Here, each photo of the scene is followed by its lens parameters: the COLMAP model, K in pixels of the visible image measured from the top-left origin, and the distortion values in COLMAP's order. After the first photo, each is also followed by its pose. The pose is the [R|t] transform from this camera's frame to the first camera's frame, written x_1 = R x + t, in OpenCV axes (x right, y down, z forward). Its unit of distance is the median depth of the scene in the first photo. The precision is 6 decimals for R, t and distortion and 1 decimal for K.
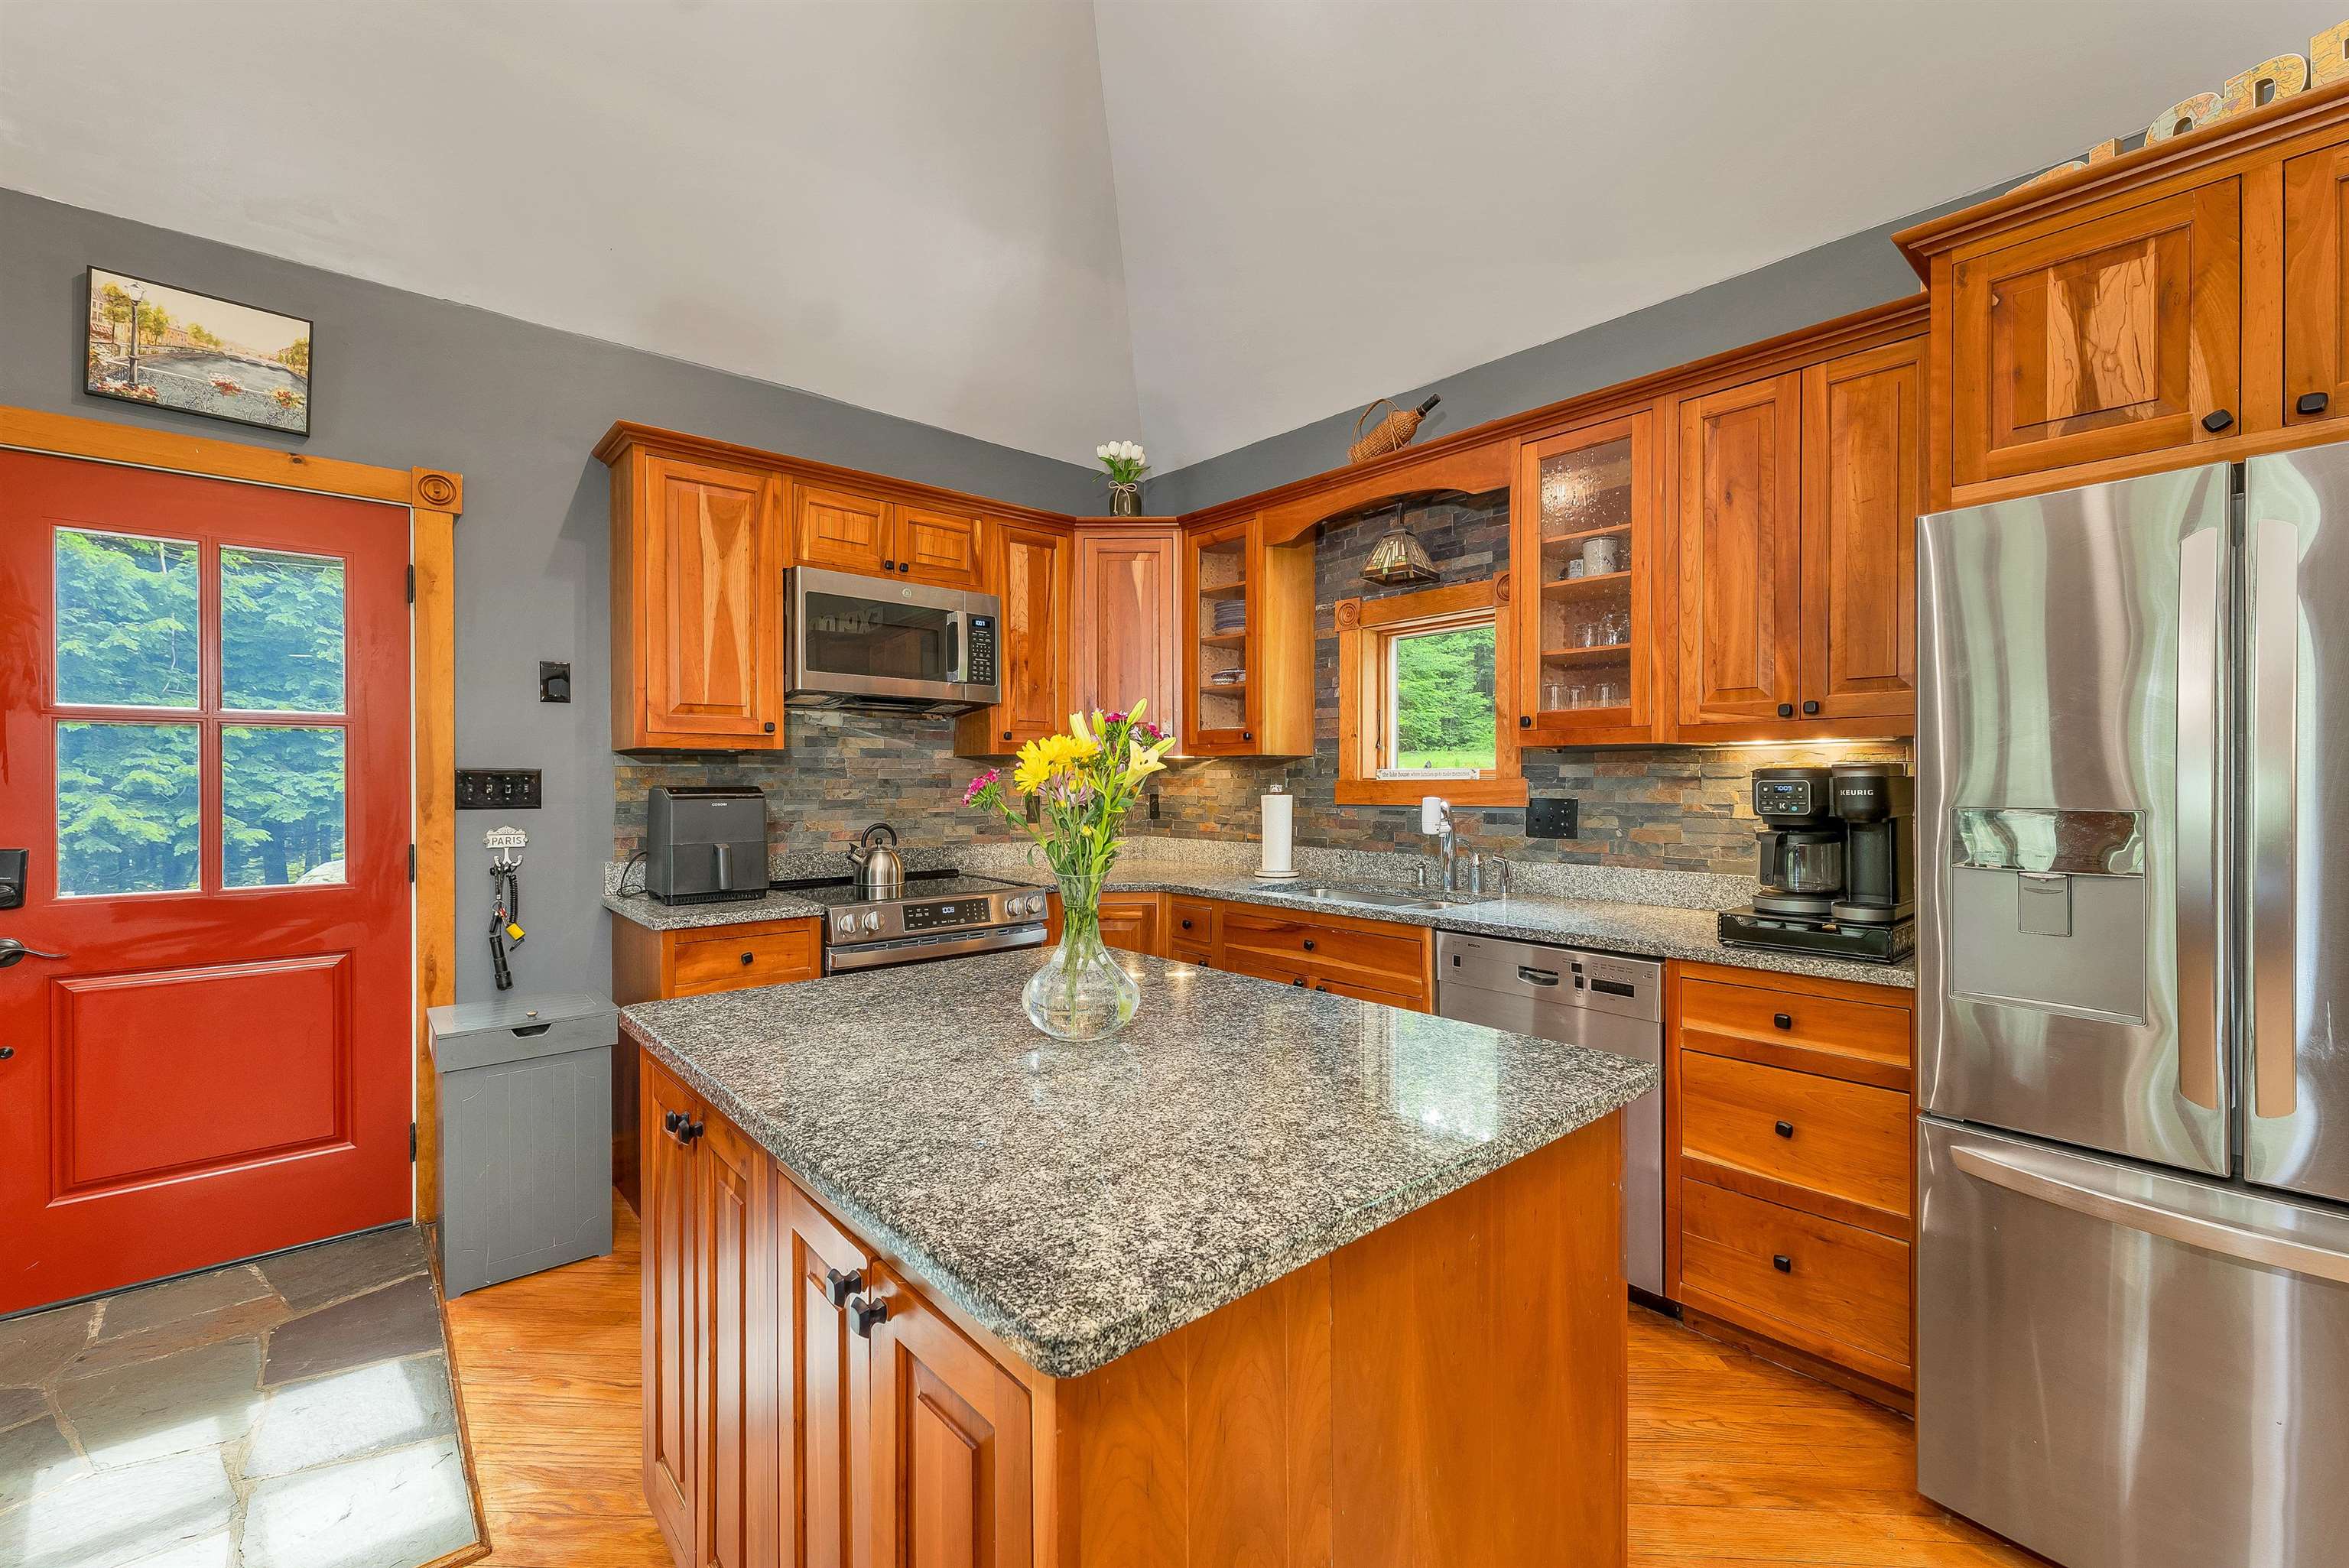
lens RADIAL K [[987.5, 0, 1179.9], [0, 987.5, 774.4], [0, 0, 1]] dist [0.009420, -0.000876]
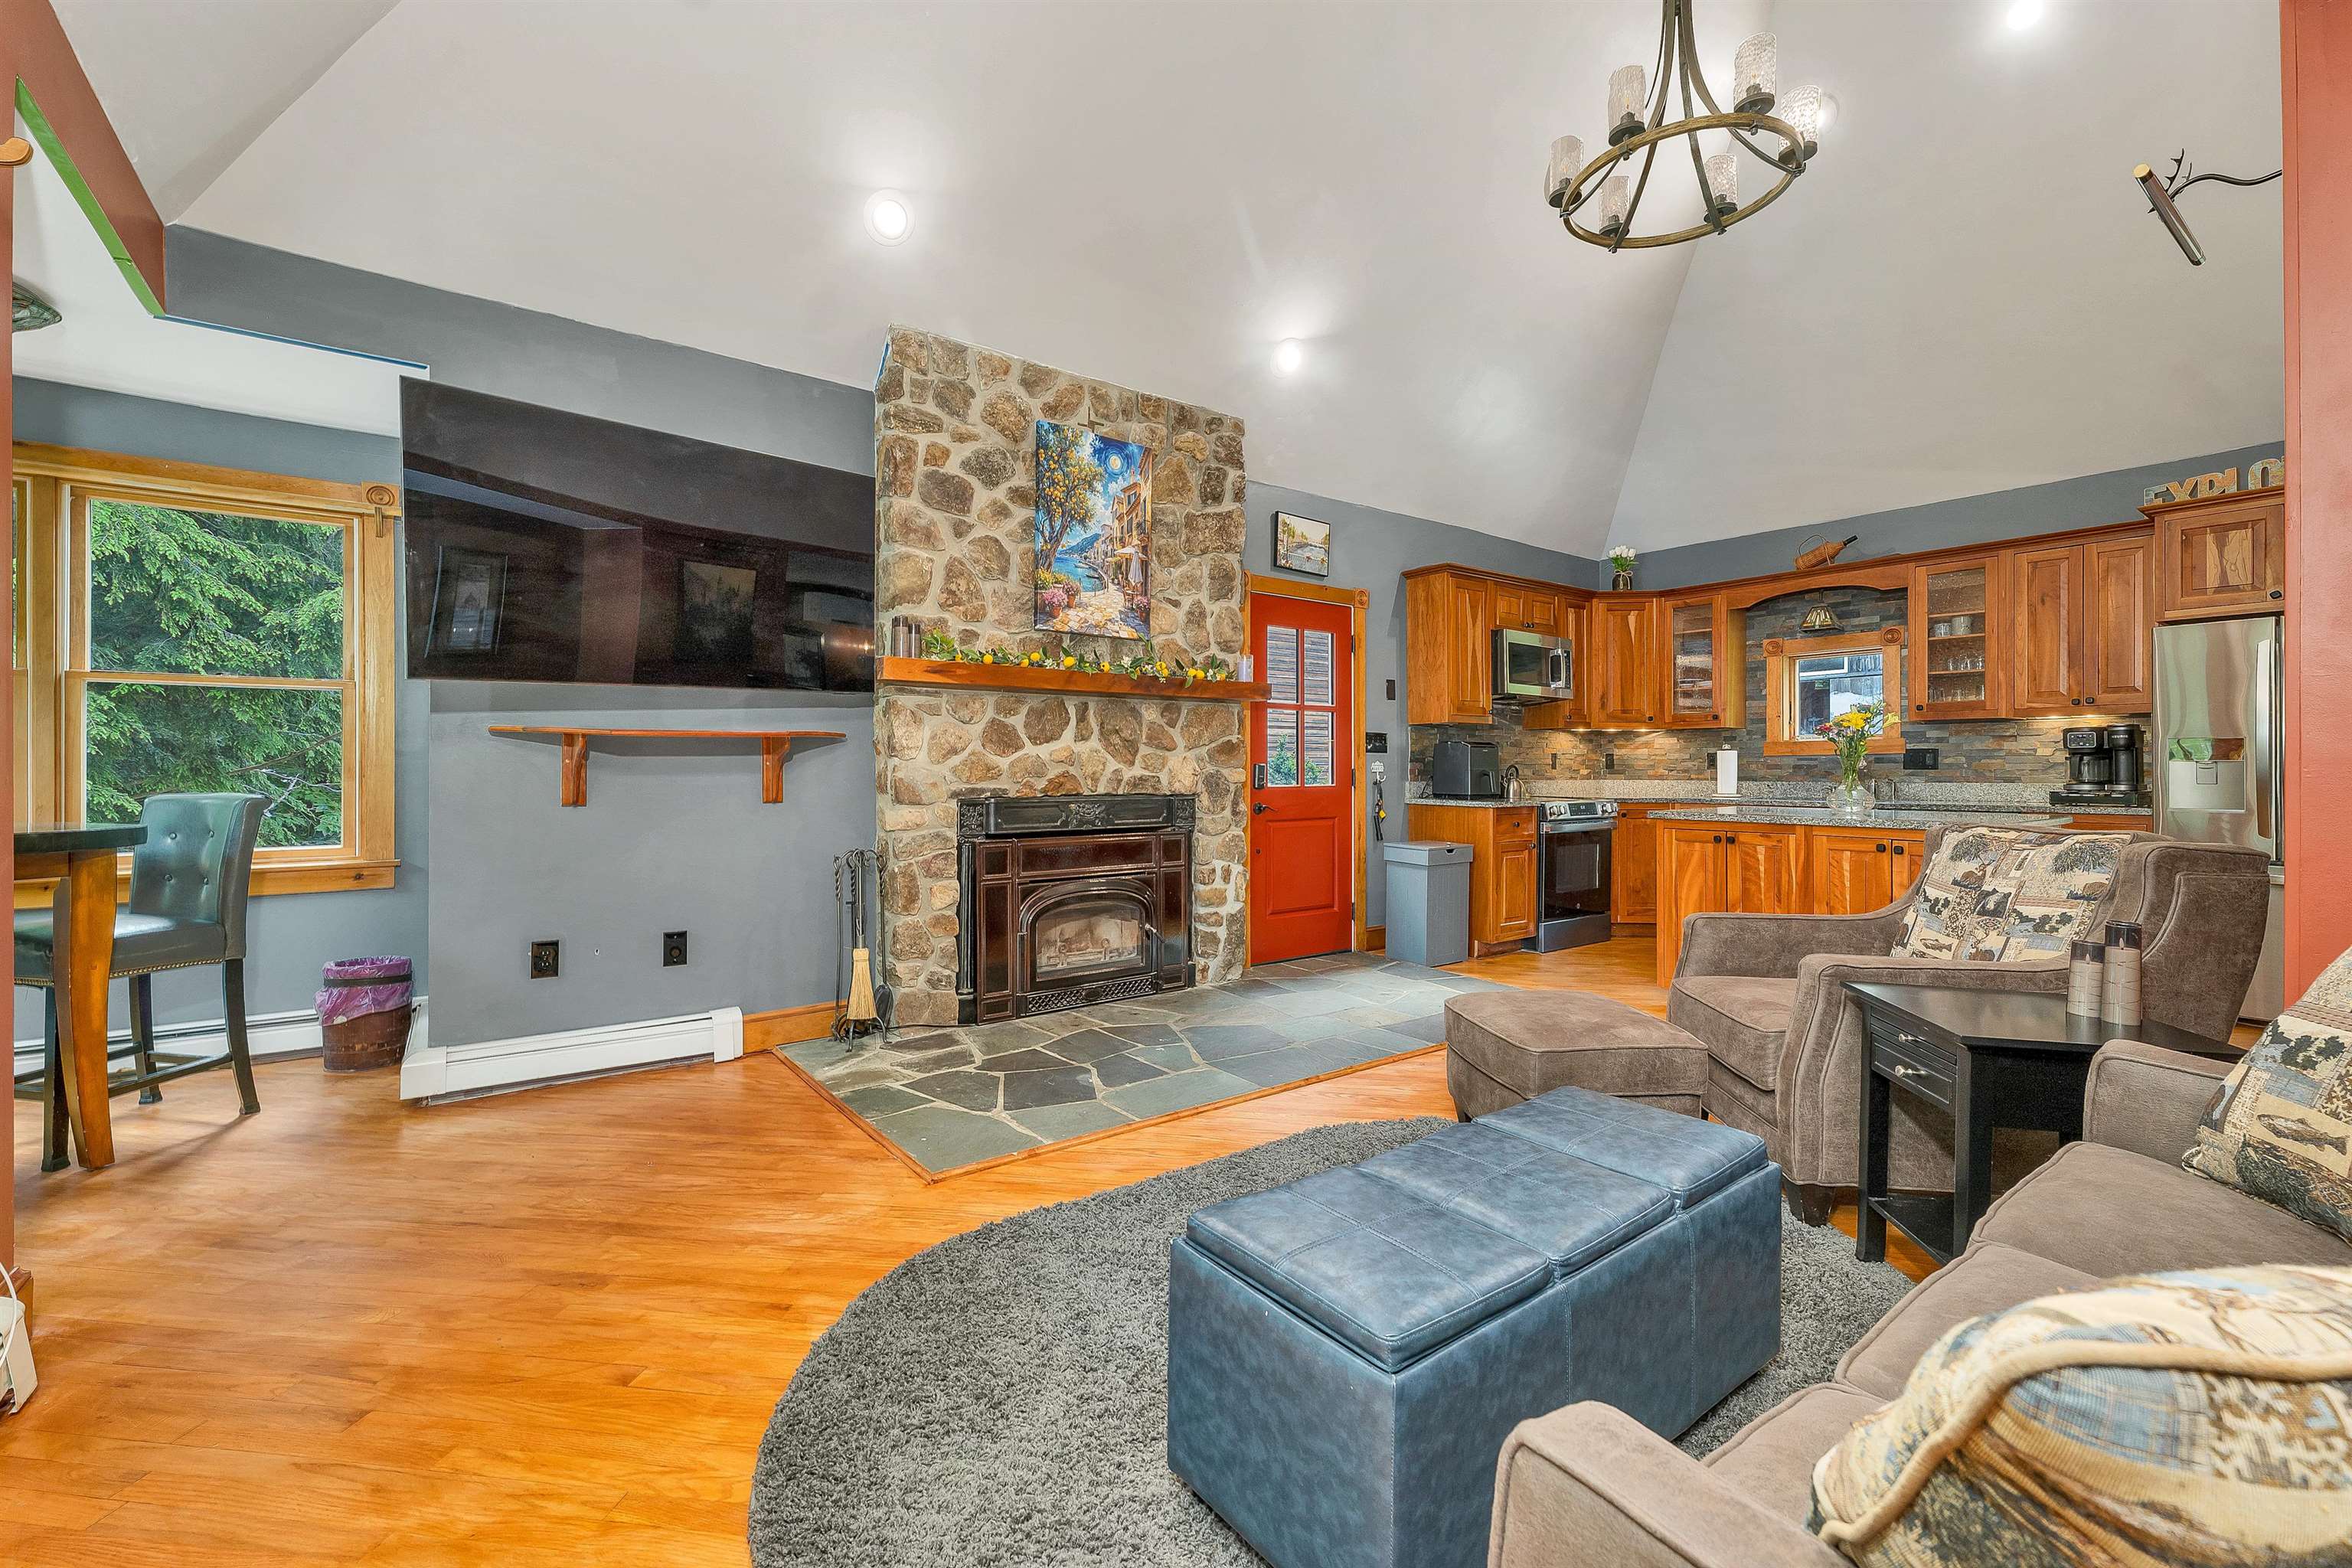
lens RADIAL K [[988.9, 0, 1179.3], [0, 988.9, 760.6], [0, 0, 1]] dist [0.009420, -0.000876]
pose [[0.997358, 0.001122, -0.072636, -0.979124], [-0.001555, 0.999981, -0.005901, 0.066526], [0.072628, 0.005999, 0.997341, -1.085003]]
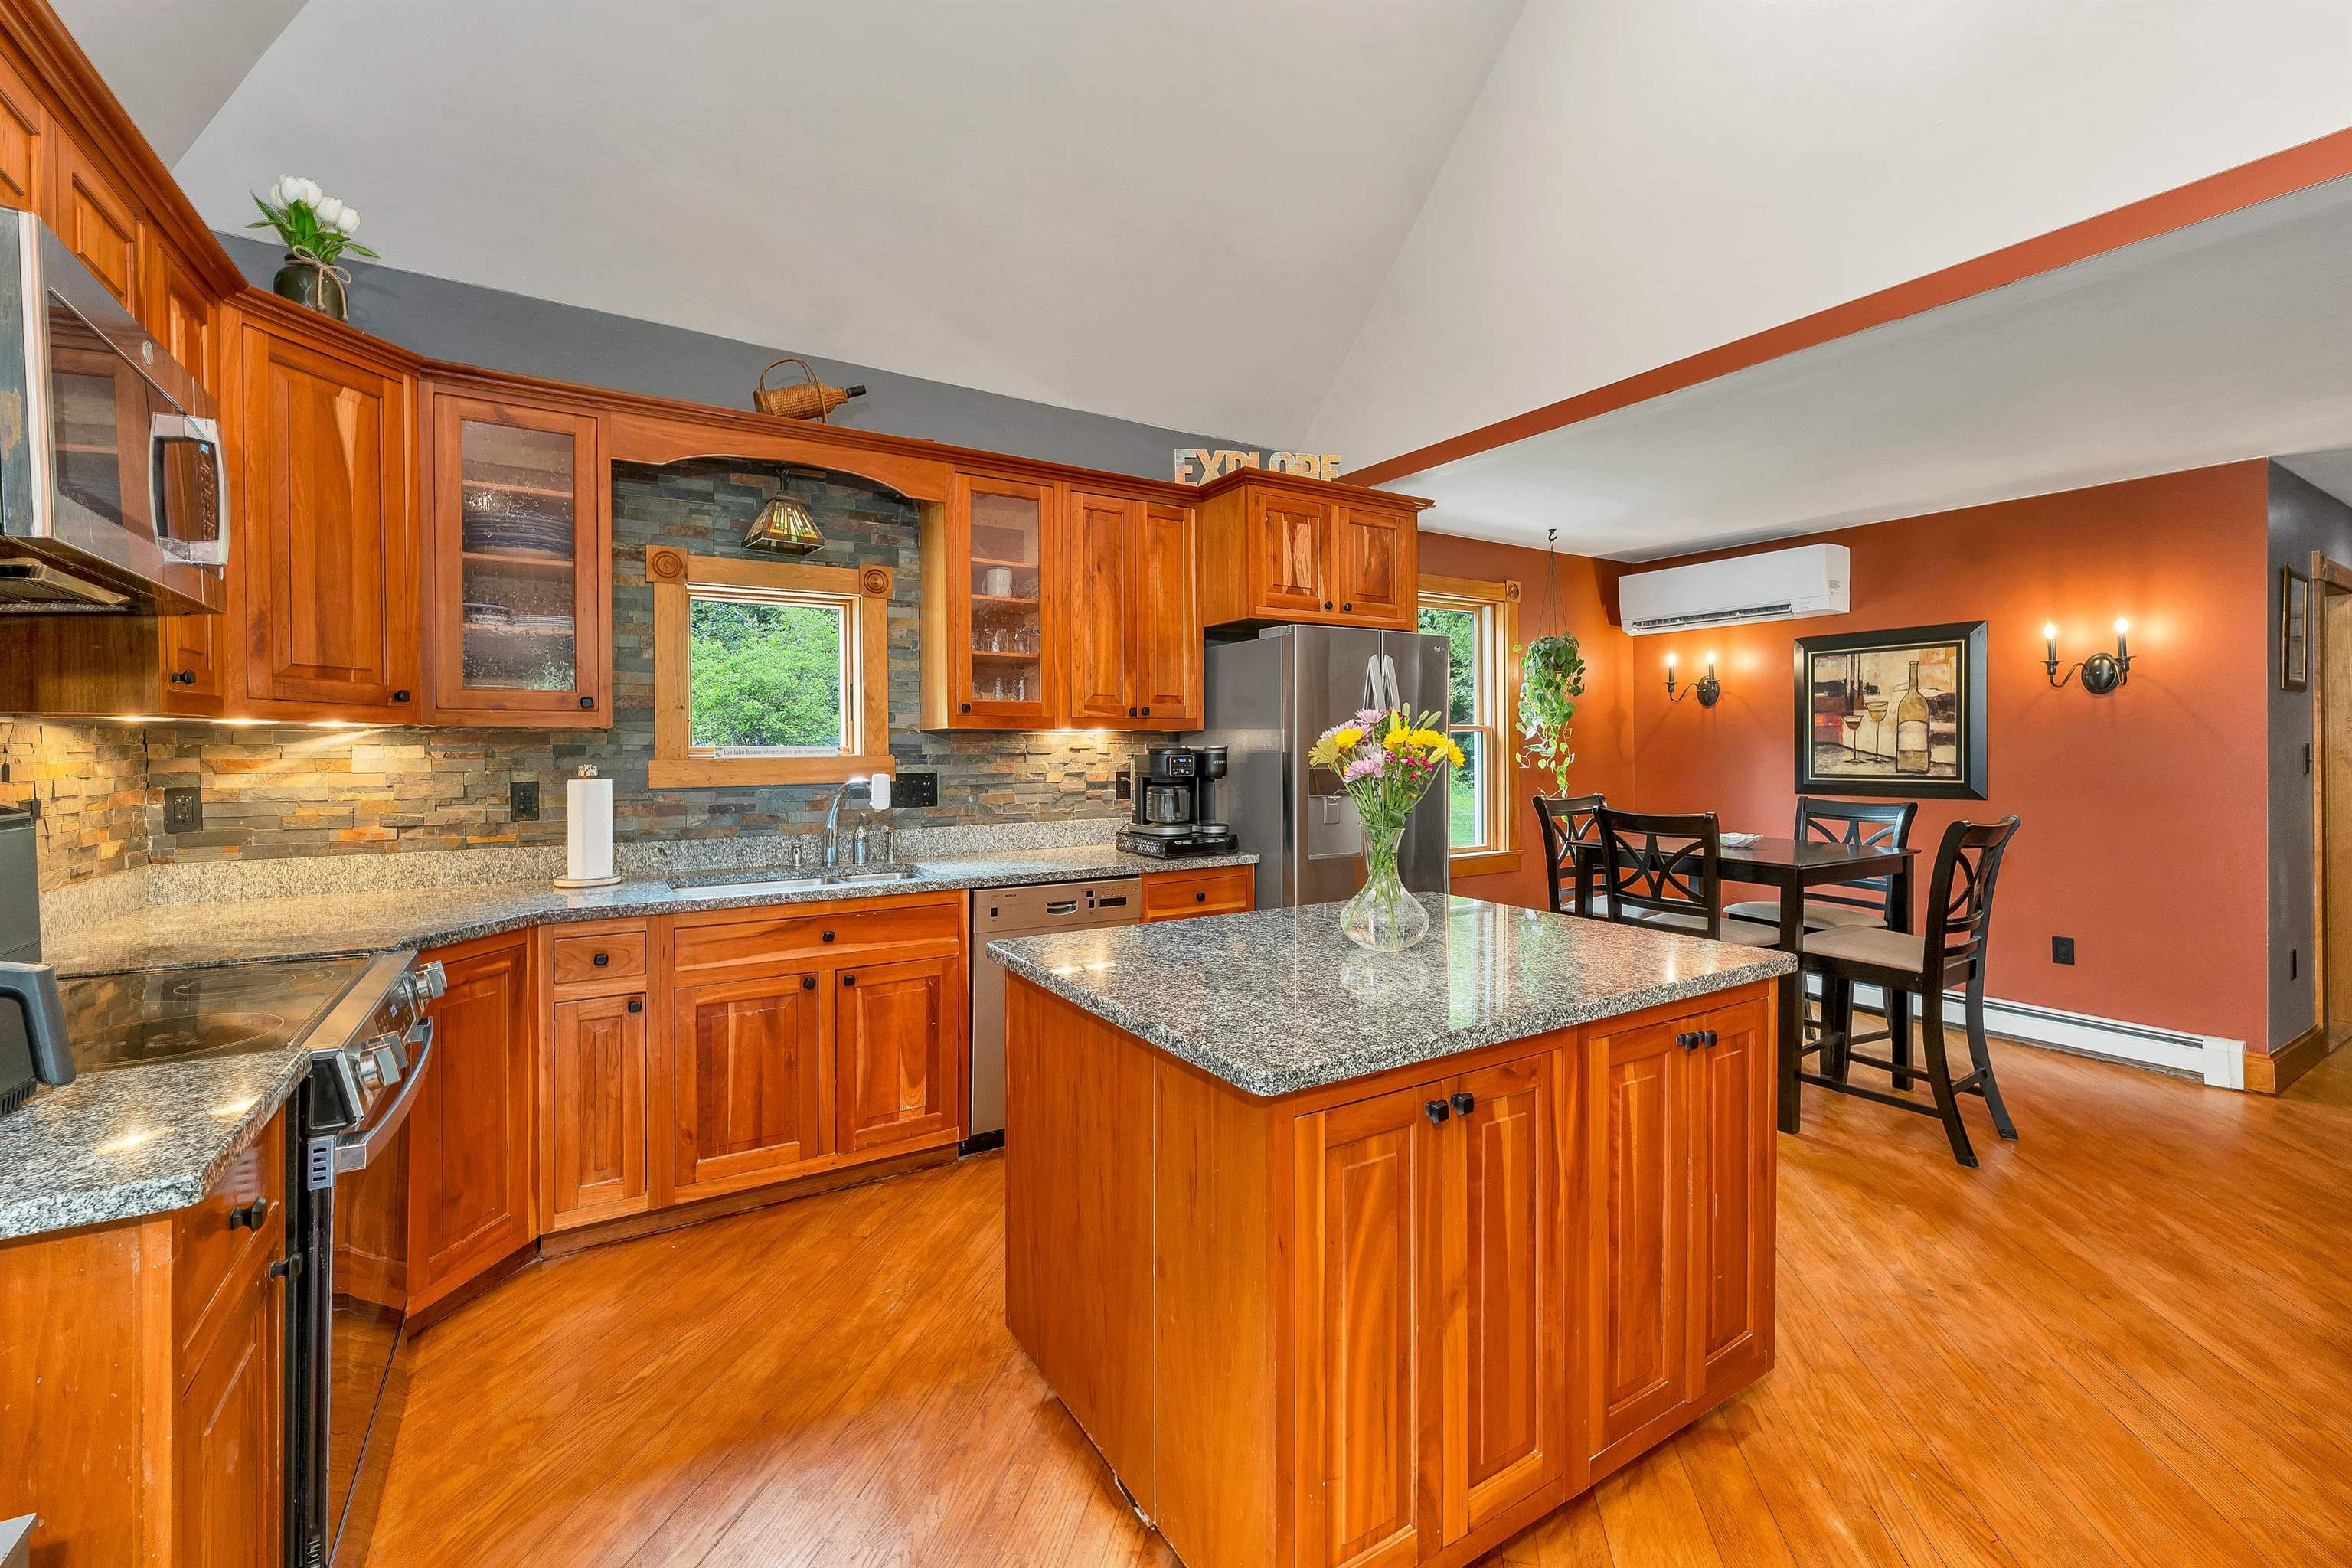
lens RADIAL K [[988.9, 0, 1153.4], [0, 988.9, 753.8], [0, 0, 1]] dist [0.009420, -0.000876]
pose [[0.157644, -0.004744, 0.987485, -0.786367], [0.000056, 0.999988, 0.004795, -0.003816], [-0.987496, -0.000700, 0.157642, 0.587878]]
